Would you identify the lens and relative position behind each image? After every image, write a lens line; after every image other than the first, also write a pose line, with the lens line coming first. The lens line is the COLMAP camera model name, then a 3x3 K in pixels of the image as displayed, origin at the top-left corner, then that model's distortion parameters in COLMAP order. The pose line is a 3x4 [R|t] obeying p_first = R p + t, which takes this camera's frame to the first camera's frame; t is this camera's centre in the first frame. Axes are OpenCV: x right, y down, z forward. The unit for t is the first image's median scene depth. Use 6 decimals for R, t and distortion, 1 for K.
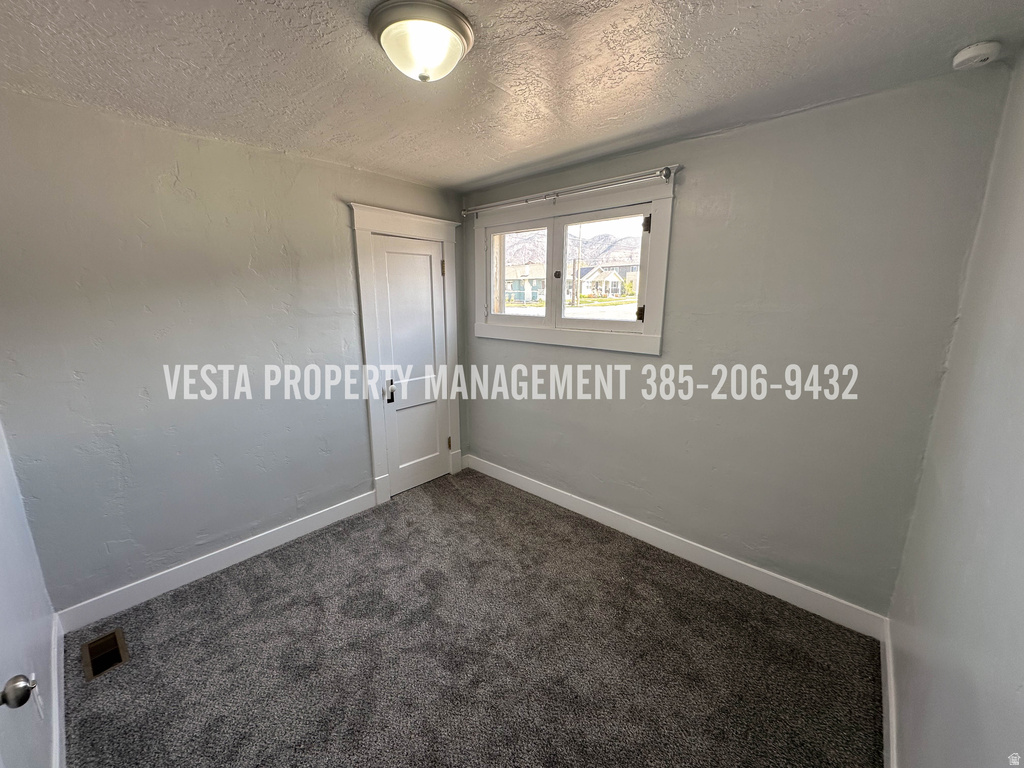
lens RADIAL K [[406.7, 0, 512.0], [0, 406.7, 384.0], [0, 0, 1]] dist [-0.001346, 0.000072]
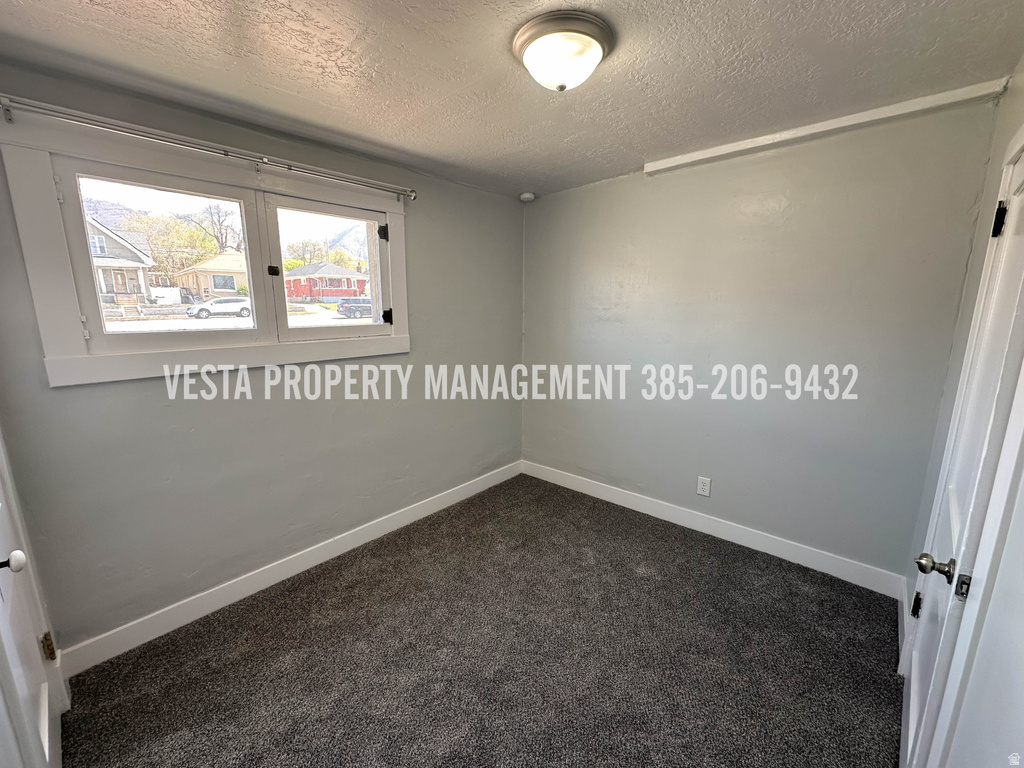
lens RADIAL K [[406.7, 0, 512.0], [0, 406.7, 384.0], [0, 0, 1]] dist [-0.001346, 0.000072]
pose [[0.005274, -0.198027, 0.980182, -0.730939], [0.210557, 0.958441, 0.192502, -0.137141], [-0.977567, 0.205369, 0.046750, 0.652549]]
